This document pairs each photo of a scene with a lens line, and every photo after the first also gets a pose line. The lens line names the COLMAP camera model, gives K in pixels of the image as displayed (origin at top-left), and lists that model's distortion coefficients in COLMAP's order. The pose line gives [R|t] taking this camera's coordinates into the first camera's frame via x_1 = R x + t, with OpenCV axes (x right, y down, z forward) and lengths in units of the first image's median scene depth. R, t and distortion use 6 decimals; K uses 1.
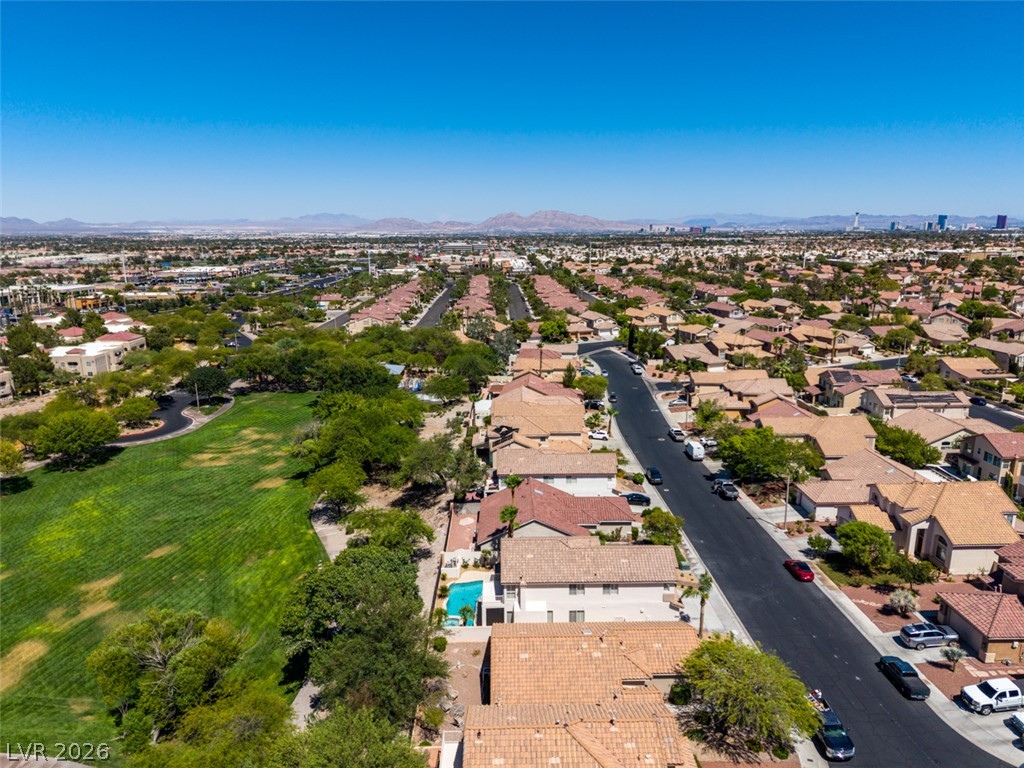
lens RADIAL K [[679.0, 0, 512.0], [0, 679.0, 384.0], [0, 0, 1]] dist [0.065304, -0.079475]
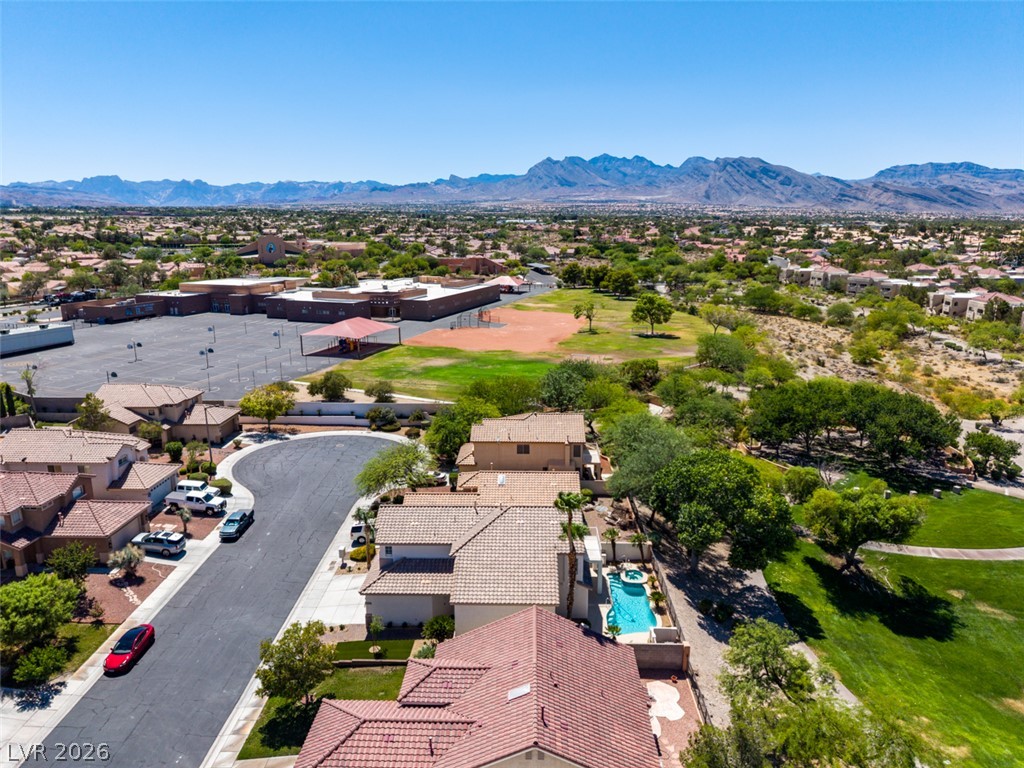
lens RADIAL K [[679.0, 0, 512.0], [0, 679.0, 384.0], [0, 0, 1]] dist [0.065304, -0.079475]
pose [[-0.999300, -0.000412, 0.037411, 0.021263], [0.016220, 0.896310, 0.443132, -0.142827], [-0.033714, 0.443428, -0.895676, 0.878601]]
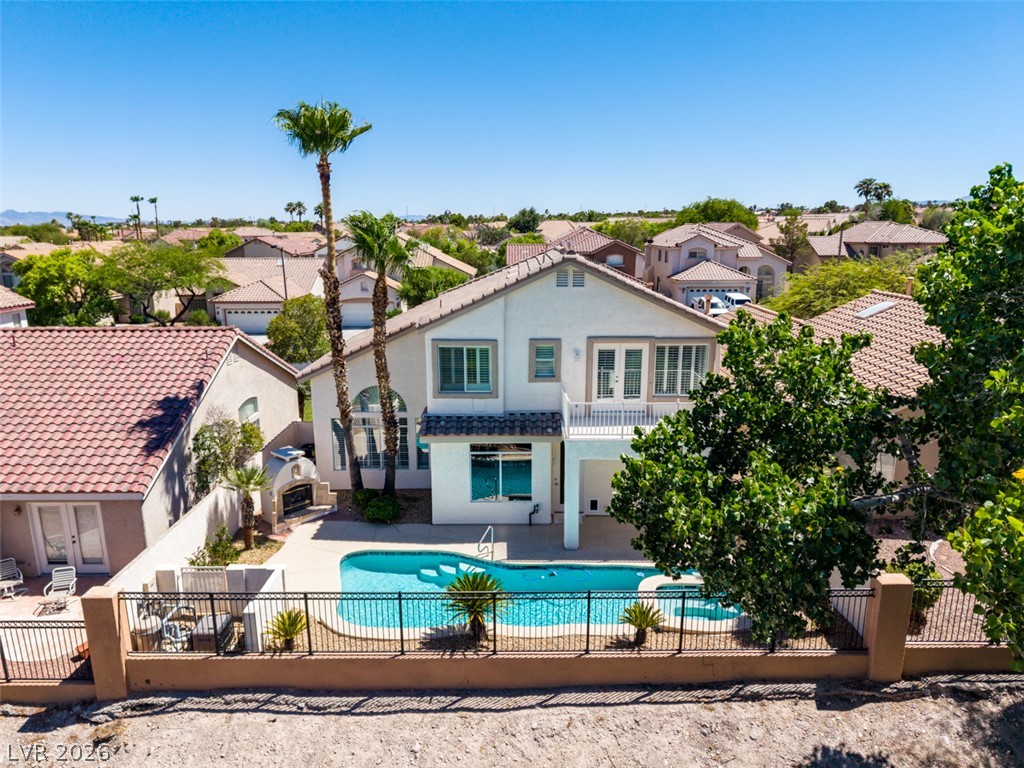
lens RADIAL K [[679.0, 0, 512.0], [0, 679.0, 384.0], [0, 0, 1]] dist [0.065304, -0.079475]
pose [[0.014016, -0.216088, 0.976273, -0.153832], [0.231285, 0.950591, 0.207083, 0.113142], [-0.972785, 0.222895, 0.063302, 0.532418]]
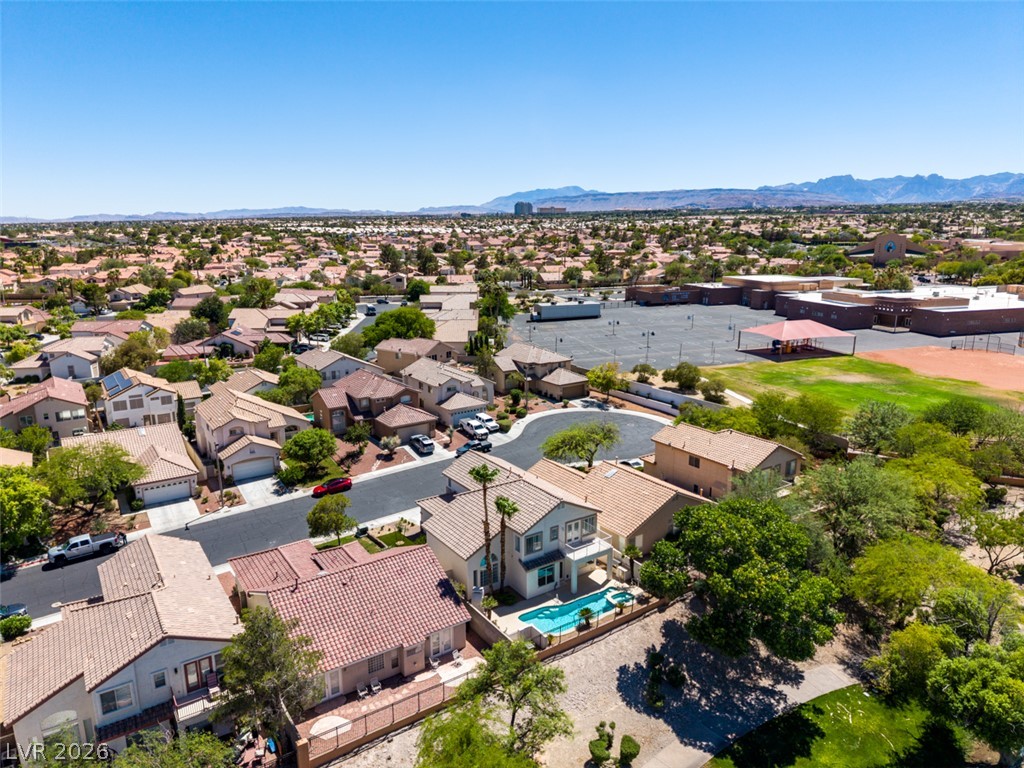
lens RADIAL K [[679.0, 0, 512.0], [0, 679.0, 384.0], [0, 0, 1]] dist [0.065304, -0.079475]
pose [[-0.552378, -0.179484, 0.814042, -0.337162], [0.199484, 0.919709, 0.338144, -0.105888], [-0.809373, 0.349171, -0.472223, 0.732697]]
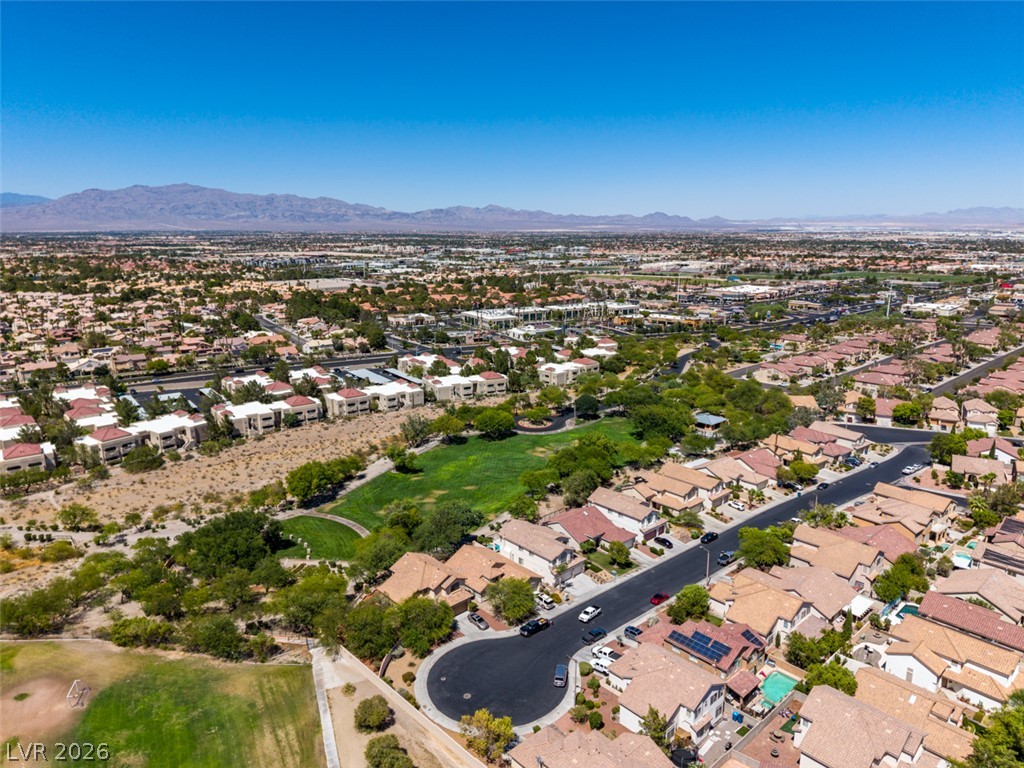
lens RADIAL K [[679.0, 0, 512.0], [0, 679.0, 384.0], [0, 0, 1]] dist [0.065304, -0.079475]
pose [[0.665643, 0.173893, -0.725728, 0.797974], [-0.170342, 0.982204, 0.079109, -0.200010], [0.726570, 0.070963, 0.683419, -0.291921]]
